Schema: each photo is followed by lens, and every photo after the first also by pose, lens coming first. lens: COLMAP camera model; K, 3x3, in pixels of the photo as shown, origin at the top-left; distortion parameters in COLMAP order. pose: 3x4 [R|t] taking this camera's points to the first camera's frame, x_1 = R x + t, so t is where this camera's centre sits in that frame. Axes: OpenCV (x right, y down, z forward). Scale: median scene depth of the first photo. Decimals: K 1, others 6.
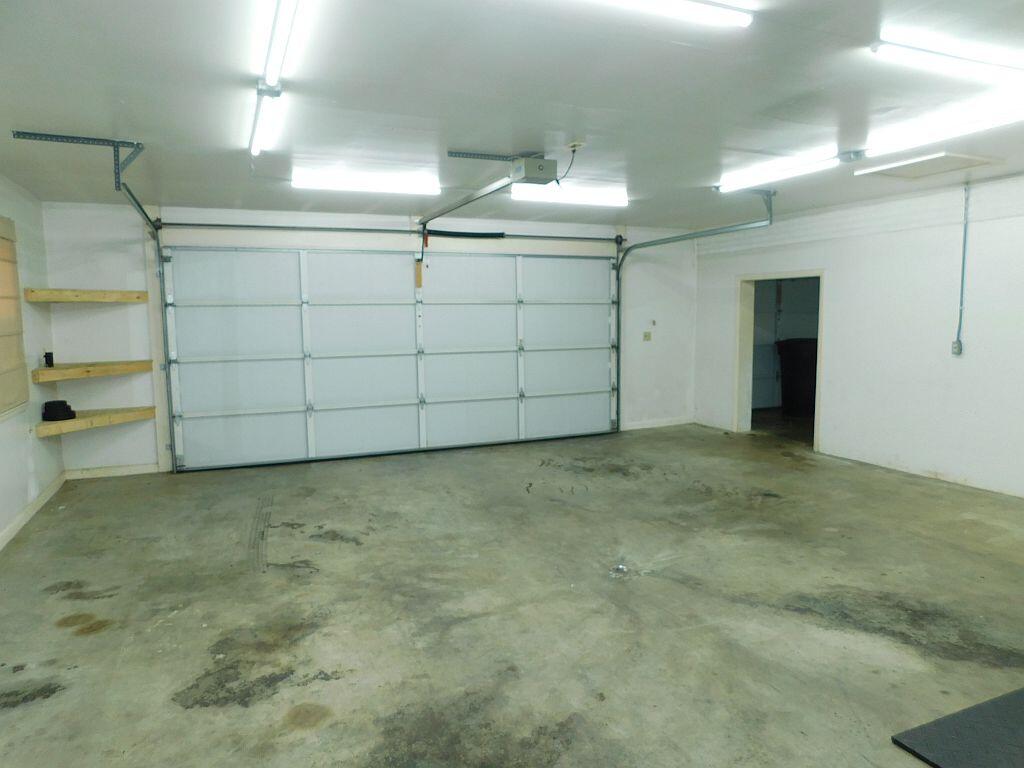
lens RADIAL K [[684.5, 0, 512.0], [0, 684.5, 384.0], [0, 0, 1]] dist [-0.058998, 0.054298]
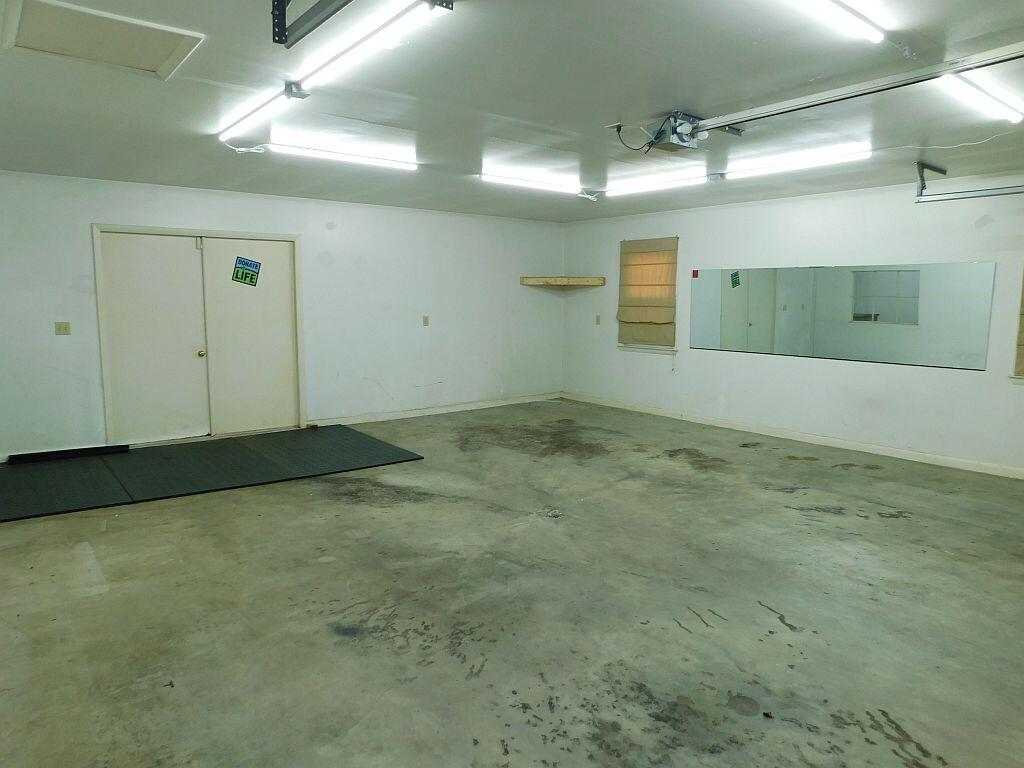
lens RADIAL K [[684.5, 0, 512.0], [0, 684.5, 384.0], [0, 0, 1]] dist [-0.058998, 0.054298]
pose [[-0.965295, 0.031183, -0.259294, 0.484997], [-0.028495, 0.974344, 0.223253, -0.191124], [0.259604, 0.222894, -0.939641, 1.874165]]
